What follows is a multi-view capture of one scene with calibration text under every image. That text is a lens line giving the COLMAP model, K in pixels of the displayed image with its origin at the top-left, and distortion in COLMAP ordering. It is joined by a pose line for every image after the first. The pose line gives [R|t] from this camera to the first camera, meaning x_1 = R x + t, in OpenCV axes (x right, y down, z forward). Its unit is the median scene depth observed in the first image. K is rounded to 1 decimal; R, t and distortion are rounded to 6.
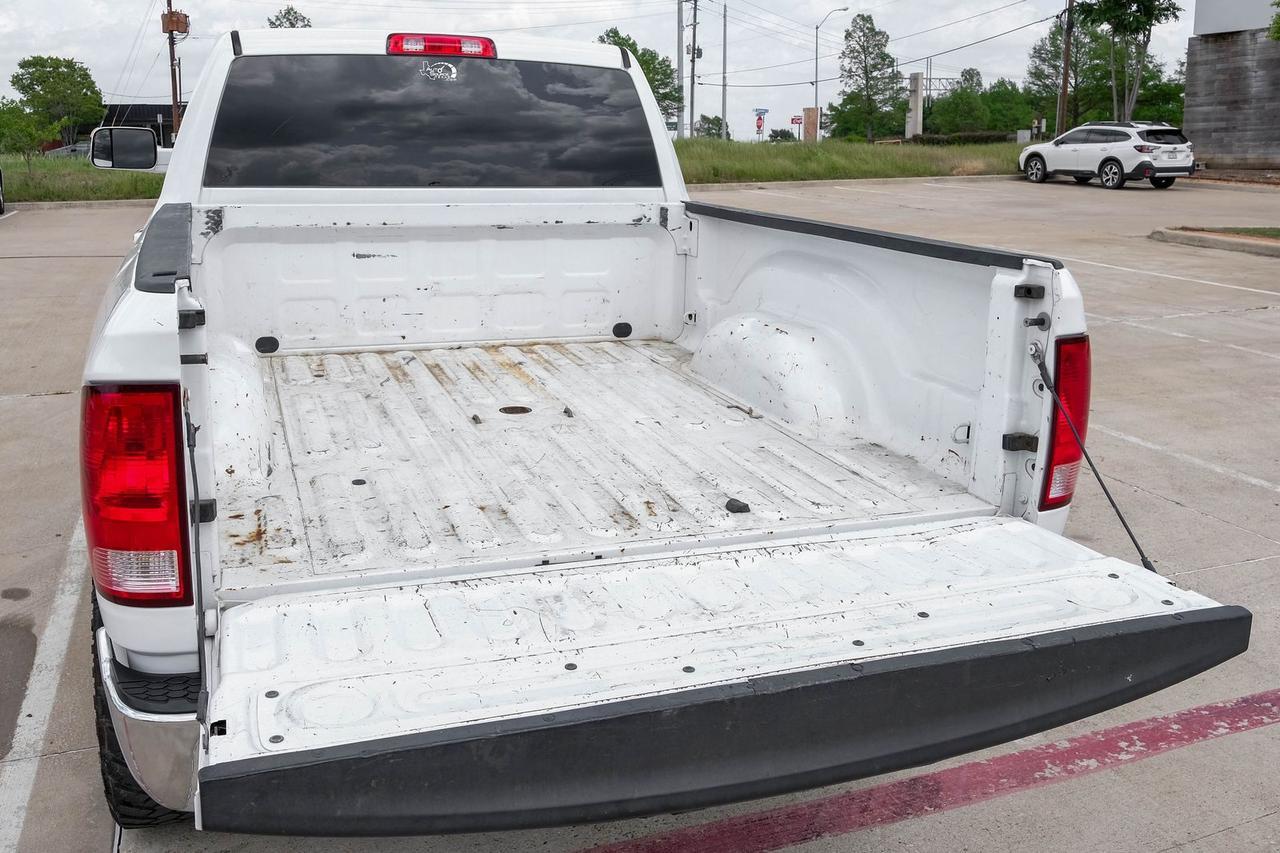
lens RADIAL K [[1107.5, 0, 607.4], [0, 1107.5, 352.0], [0, 0, 1]] dist [-0.027778, 0.016755]
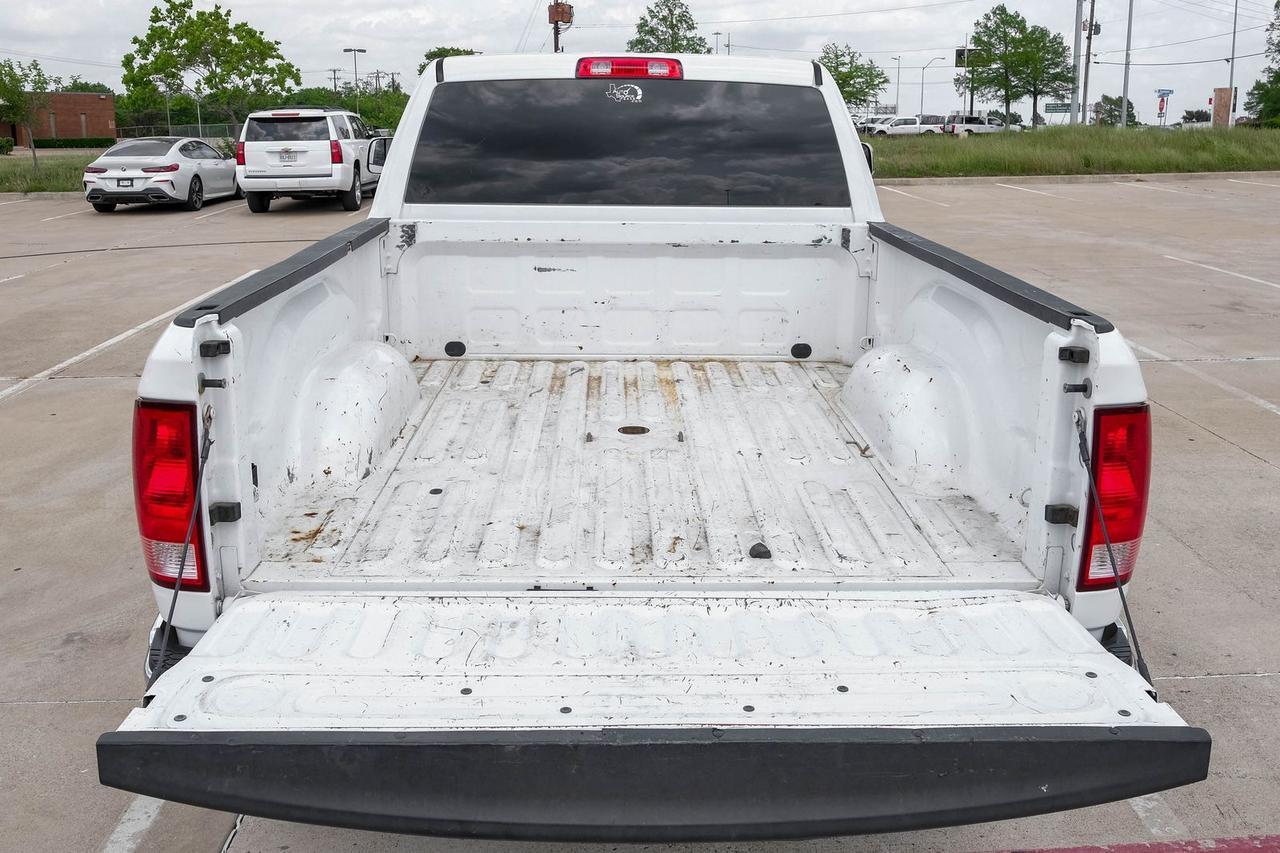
lens RADIAL K [[1121.5, 0, 636.8], [0, 1121.5, 353.6], [0, 0, 1]] dist [-0.026629, -0.000293]
pose [[0.954790, 0.055187, -0.292113, 0.174463], [-0.051344, 0.998464, 0.020810, -0.032147], [0.292813, -0.004870, 0.956157, -0.001329]]
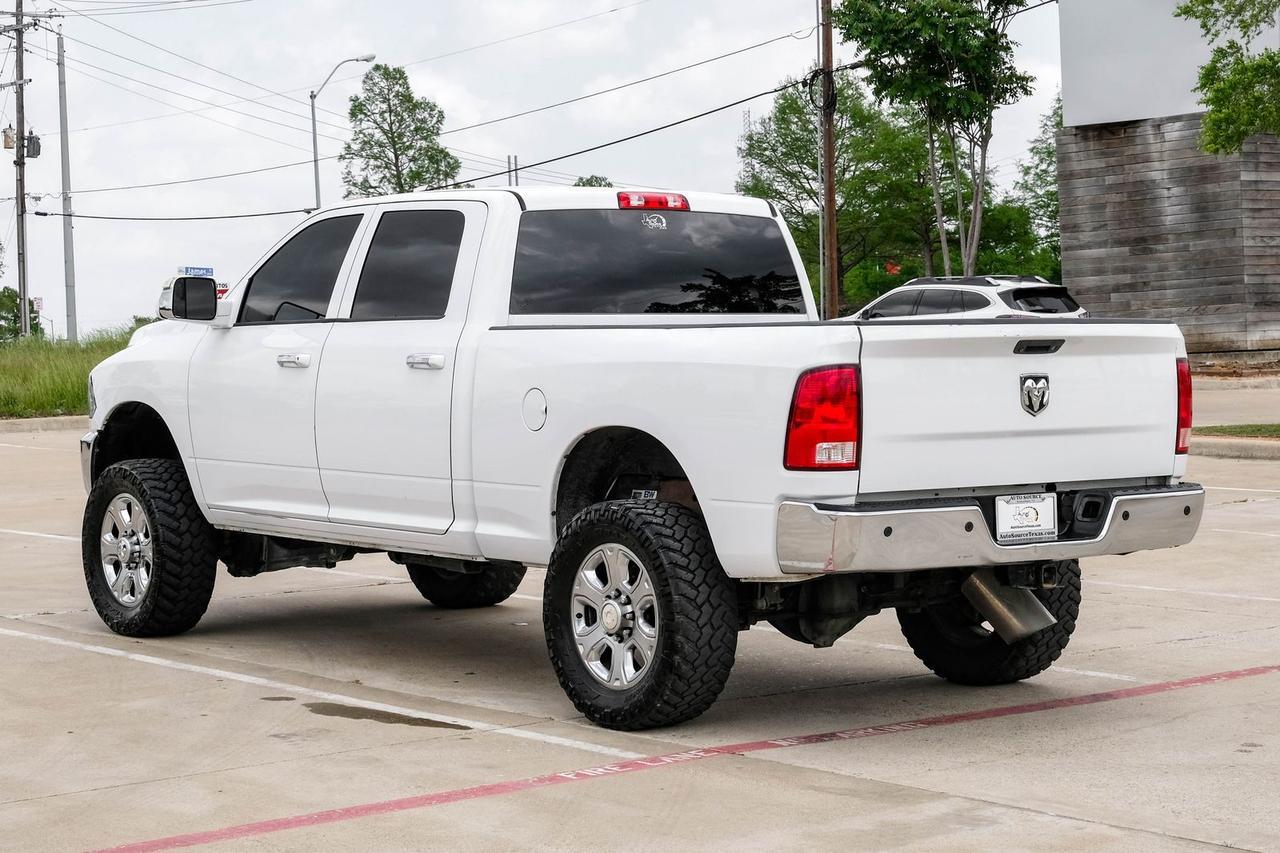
lens RADIAL K [[2558.5, 0, 645.4], [0, 2558.5, 385.2], [0, 0, 1]] dist [0.081426, 0.037058]
pose [[0.947006, -0.026588, 0.320114, -1.064391], [0.080591, 0.984359, -0.156657, 0.368060], [-0.310942, 0.174154, 0.934337, -1.614094]]
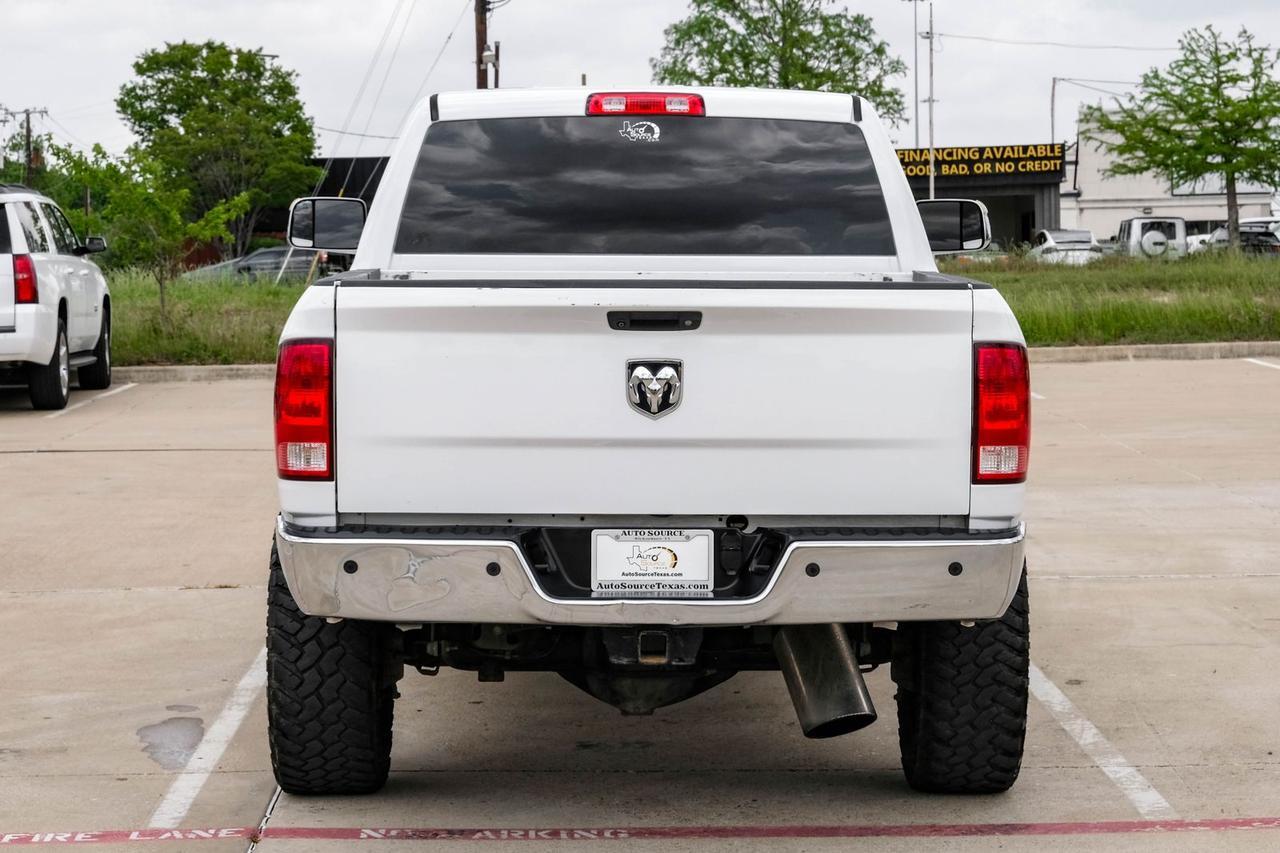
lens RADIAL K [[3161.6, 0, 543.0], [0, 3161.6, 499.0], [0, 0, 1]] dist [-0.025329, 0.421058]
pose [[0.939286, 0.018814, -0.342620, 0.671505], [-0.055762, 0.993593, -0.098308, 0.311118], [0.338575, 0.111444, 0.934316, -1.441723]]
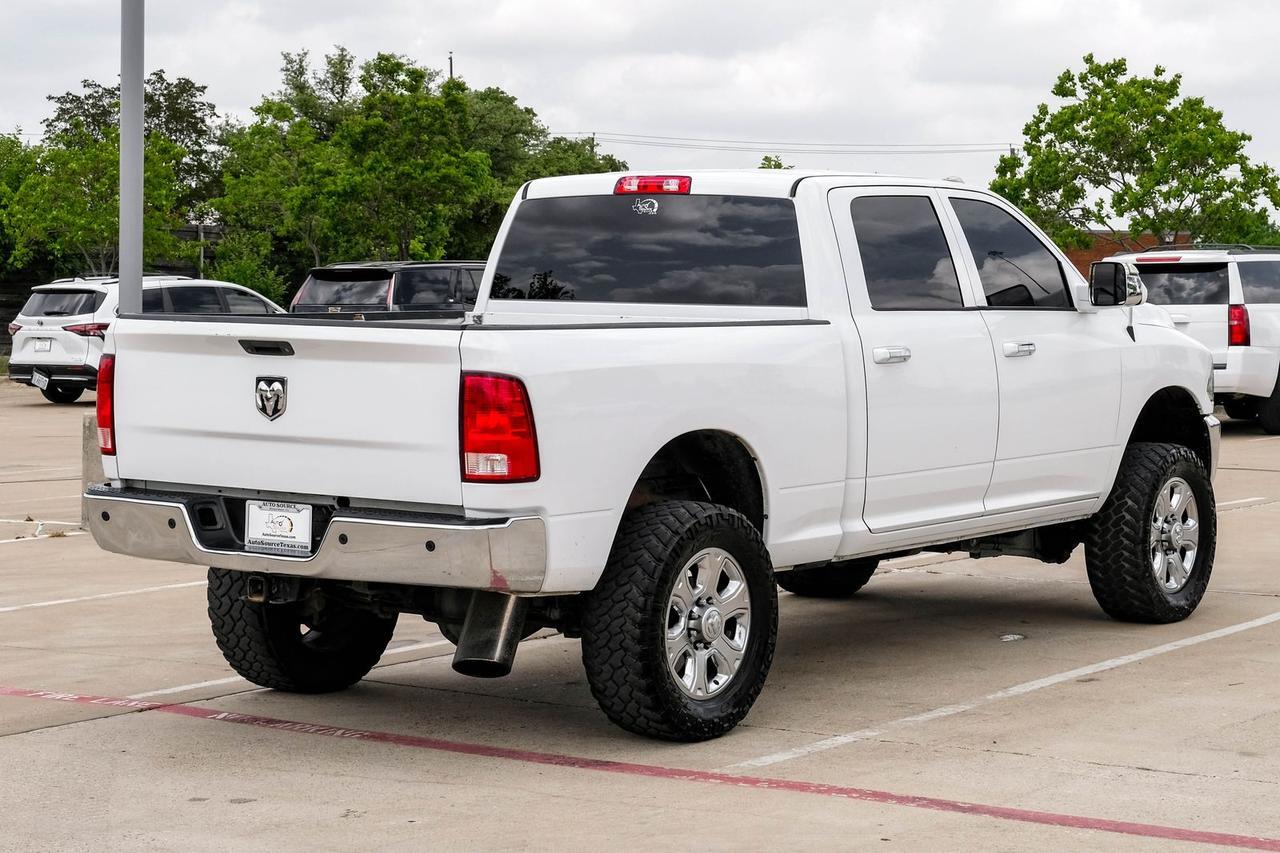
lens RADIAL K [[2660.6, 0, 640.0], [0, 2660.6, 426.5], [0, 0, 1]] dist [0.013114, 0.156942]
pose [[0.579427, 0.043159, -0.813880, 2.124855], [-0.160772, 0.985028, -0.062224, 0.152232], [0.799010, 0.166903, 0.577691, -0.595558]]
